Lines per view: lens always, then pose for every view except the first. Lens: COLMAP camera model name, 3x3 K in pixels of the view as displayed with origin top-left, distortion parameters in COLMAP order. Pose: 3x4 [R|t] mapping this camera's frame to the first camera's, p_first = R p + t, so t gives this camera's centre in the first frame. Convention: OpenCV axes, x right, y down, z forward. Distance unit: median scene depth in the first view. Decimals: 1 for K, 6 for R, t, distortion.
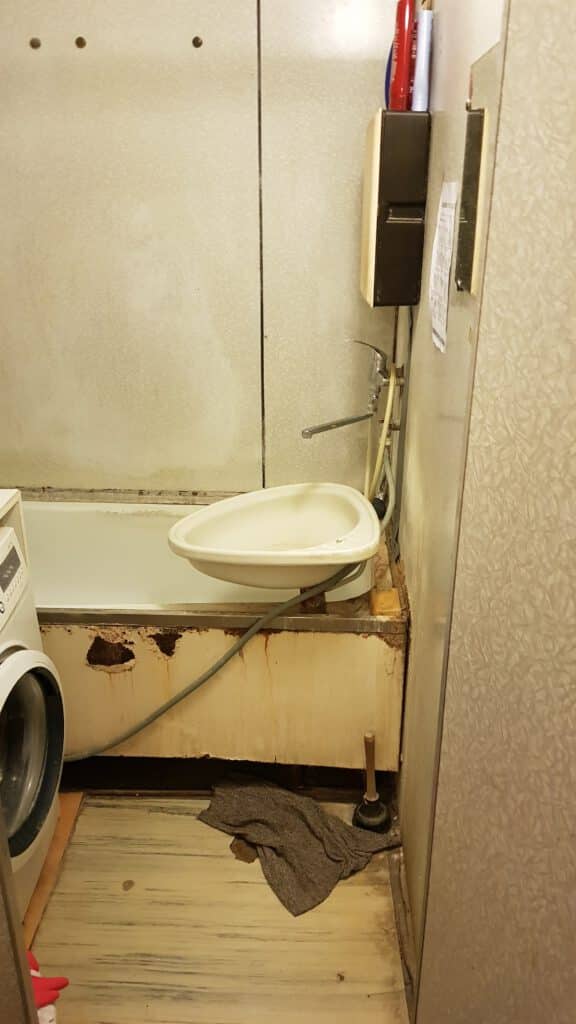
lens RADIAL K [[750.0, 0, 288.0], [0, 750.0, 512.0], [0, 0, 1]] dist [0.003095, -0.090826]
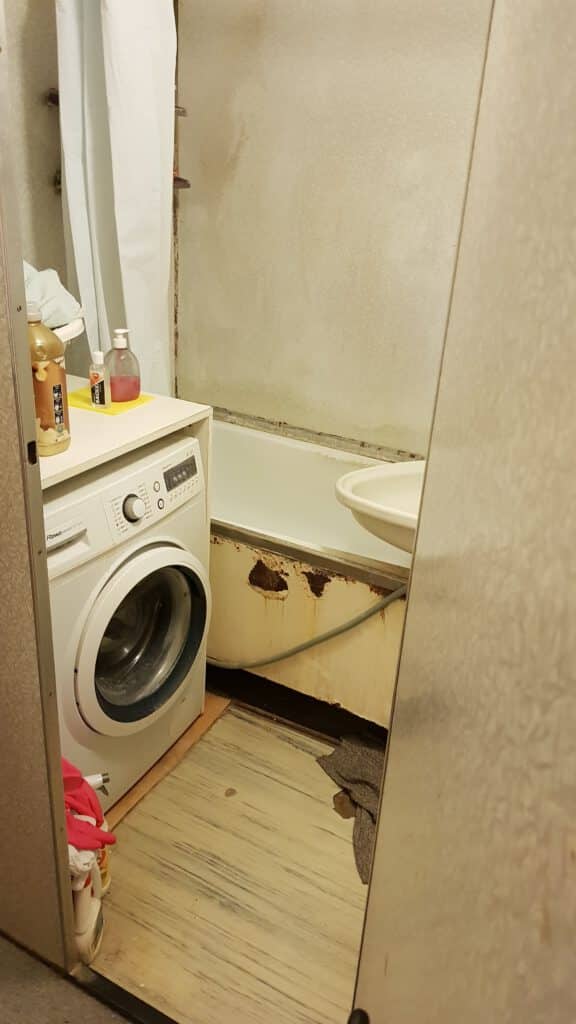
lens RADIAL K [[743.3, 0, 285.8], [0, 743.3, 489.4], [0, 0, 1]] dist [0.002080, -0.140010]
pose [[0.888744, 0.221184, -0.401511, 0.181181], [-0.218135, 0.974426, 0.053949, 0.002976], [0.403176, 0.039637, 0.914264, 0.043318]]
